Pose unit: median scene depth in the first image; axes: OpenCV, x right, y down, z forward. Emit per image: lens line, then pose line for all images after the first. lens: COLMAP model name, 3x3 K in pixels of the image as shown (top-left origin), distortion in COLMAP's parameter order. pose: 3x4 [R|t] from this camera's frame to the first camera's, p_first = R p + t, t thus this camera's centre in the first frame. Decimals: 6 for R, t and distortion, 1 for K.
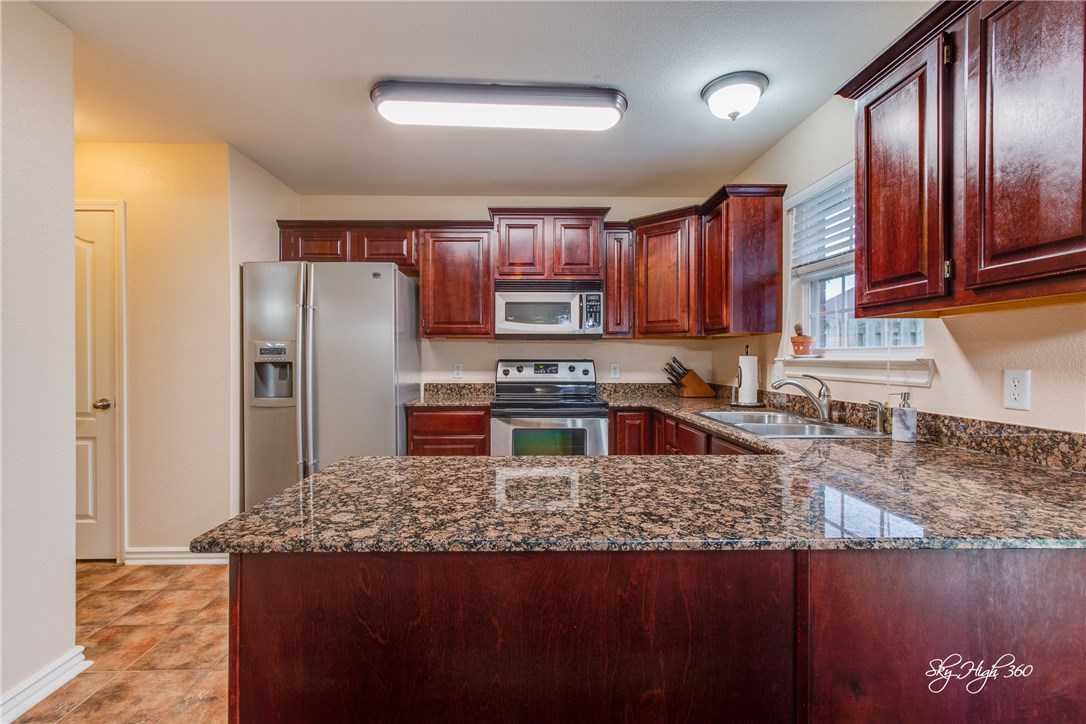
lens RADIAL K [[495.9, 0, 532.4], [0, 495.9, 361.7], [0, 0, 1]] dist [-0.003637, 0.002475]
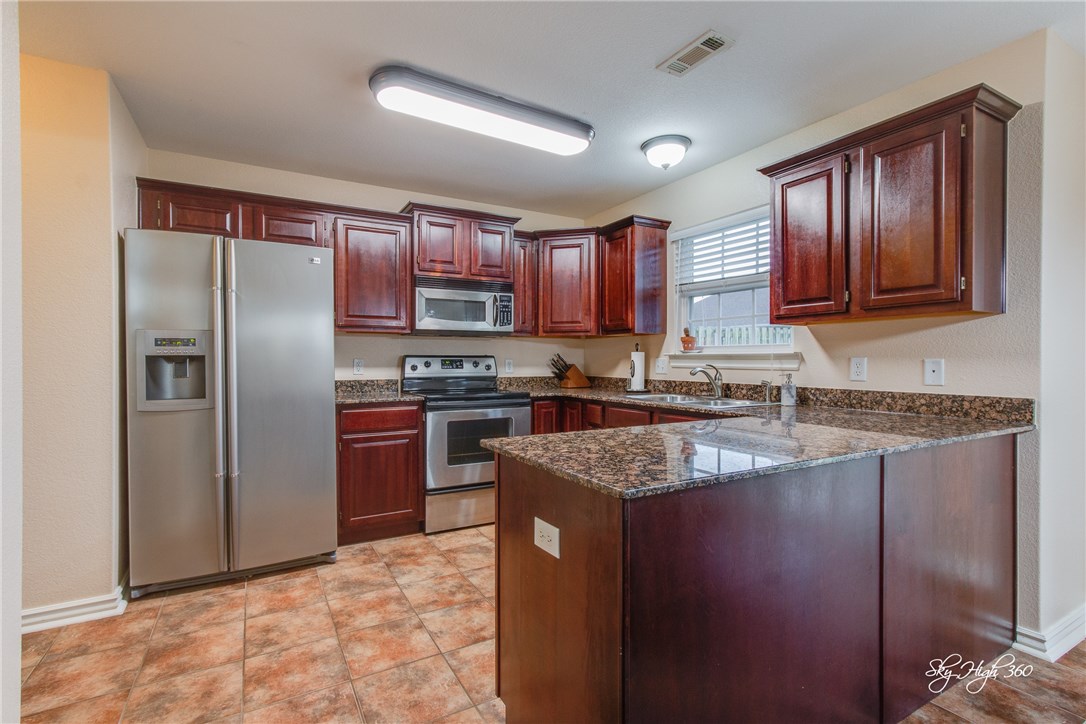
lens RADIAL K [[495.9, 0, 534.3], [0, 495.9, 358.3], [0, 0, 1]] dist [-0.003637, 0.002475]
pose [[0.877121, 0.000550, 0.480268, -0.473031], [0.004223, 0.999952, -0.008859, 0.017026], [-0.480250, 0.009799, 0.877077, 0.027044]]
